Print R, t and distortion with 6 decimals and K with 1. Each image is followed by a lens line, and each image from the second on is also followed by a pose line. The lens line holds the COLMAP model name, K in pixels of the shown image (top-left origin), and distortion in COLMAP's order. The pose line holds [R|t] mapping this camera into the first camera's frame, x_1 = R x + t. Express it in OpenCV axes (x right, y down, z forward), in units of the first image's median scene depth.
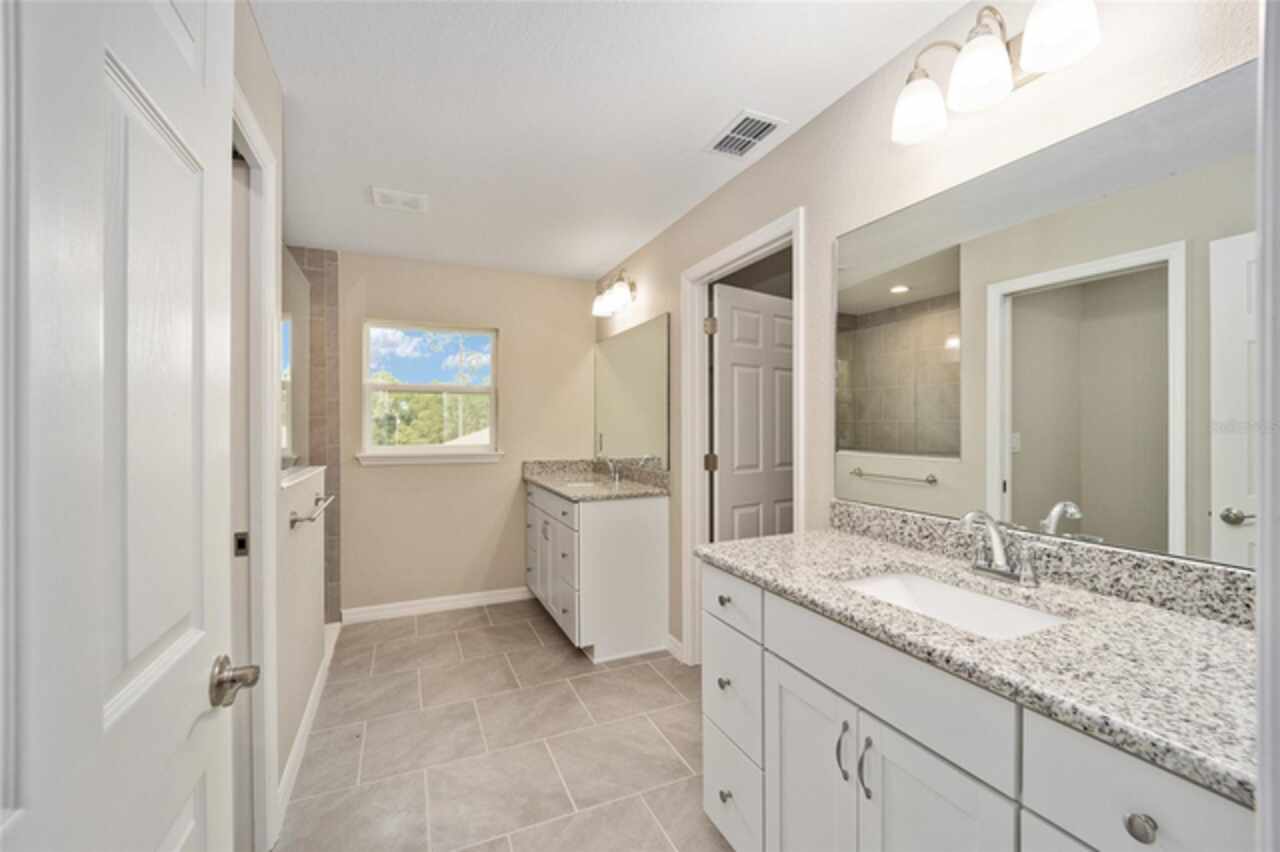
lens RADIAL K [[527.2, 0, 640.1], [0, 527.2, 431.1], [0, 0, 1]] dist [-0.002519, -0.001519]
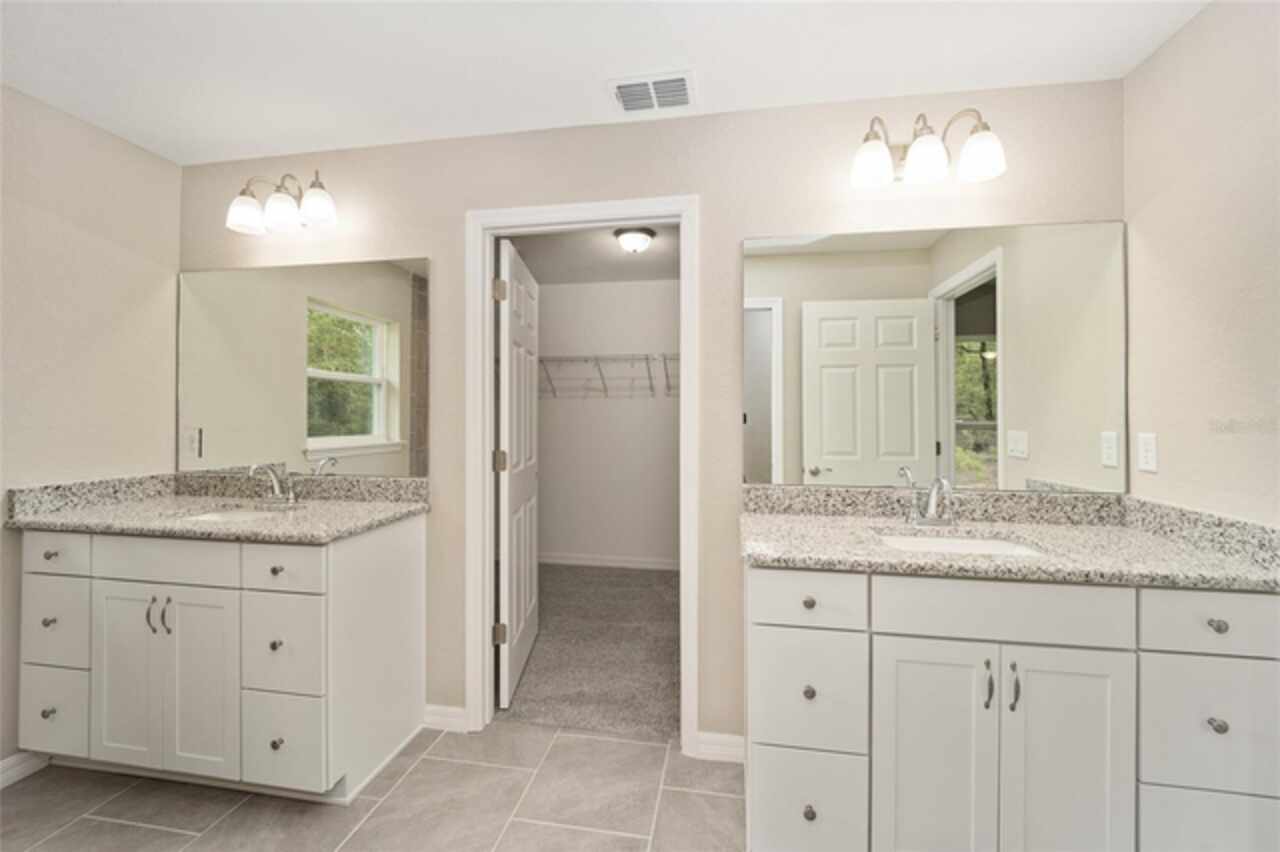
lens RADIAL K [[527.2, 0, 636.6], [0, 527.2, 416.8], [0, 0, 1]] dist [-0.002519, -0.001519]
pose [[0.560205, 0.005093, 0.828338, -0.678461], [0.005879, 0.999931, -0.010124, 0.002740], [-0.828333, 0.010541, 0.560137, 0.634653]]
